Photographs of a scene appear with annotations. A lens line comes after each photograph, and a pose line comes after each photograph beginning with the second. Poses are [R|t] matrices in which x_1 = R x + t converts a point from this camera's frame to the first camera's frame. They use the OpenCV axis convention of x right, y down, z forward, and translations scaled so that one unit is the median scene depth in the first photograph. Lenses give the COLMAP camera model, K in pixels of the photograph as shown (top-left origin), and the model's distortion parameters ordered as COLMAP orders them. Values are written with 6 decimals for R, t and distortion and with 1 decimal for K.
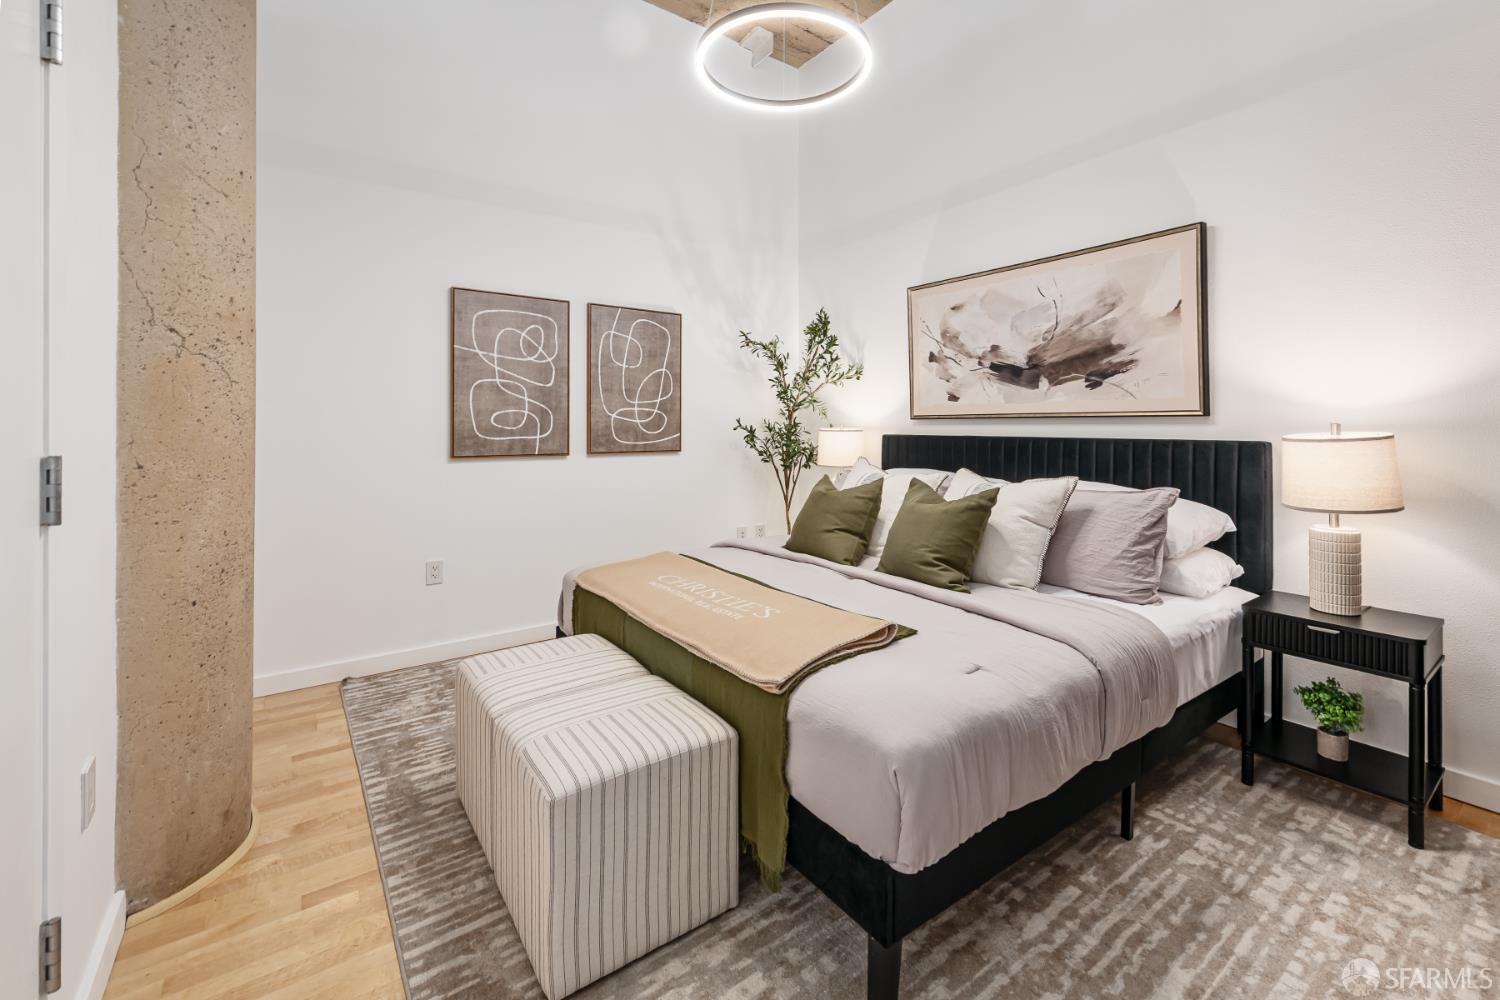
lens RADIAL K [[583.8, 0, 905.0], [0, 583.8, 436.1], [0, 0, 1]] dist [0.009259, -0.000423]
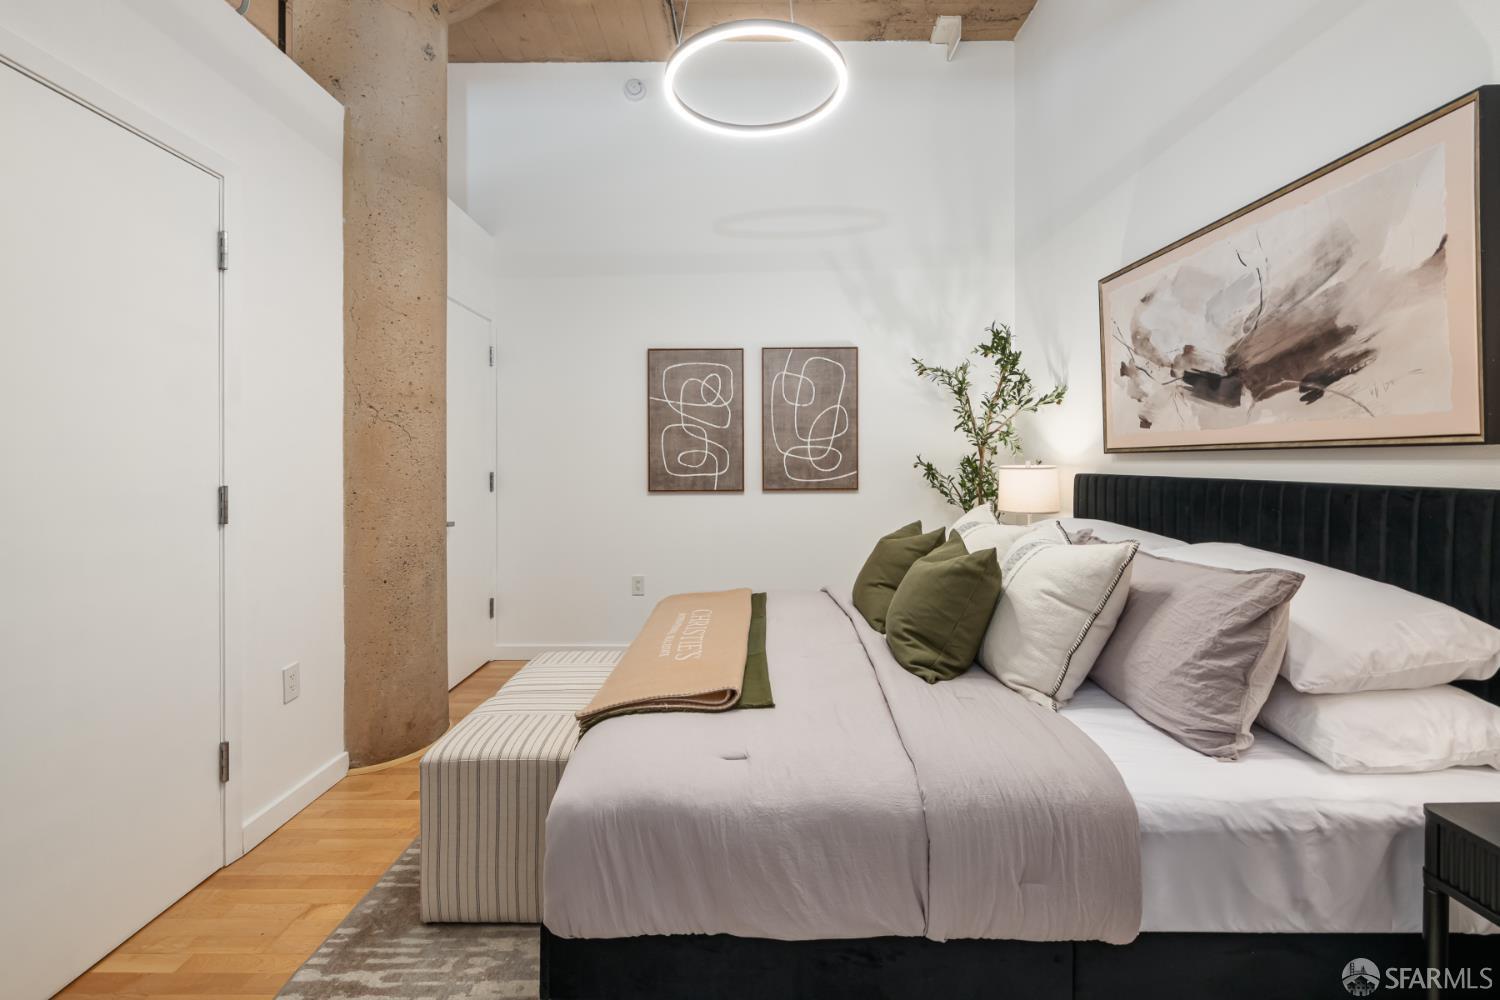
lens RADIAL K [[678.7, 0, 855.1], [0, 678.7, 470.5], [0, 0, 1]] dist [0.004896, -0.000518]
pose [[0.797289, 0.004067, -0.603584, 0.361837], [-0.005361, 0.999986, -0.000344, -0.006389], [0.603574, 0.003510, 0.797299, 0.135867]]
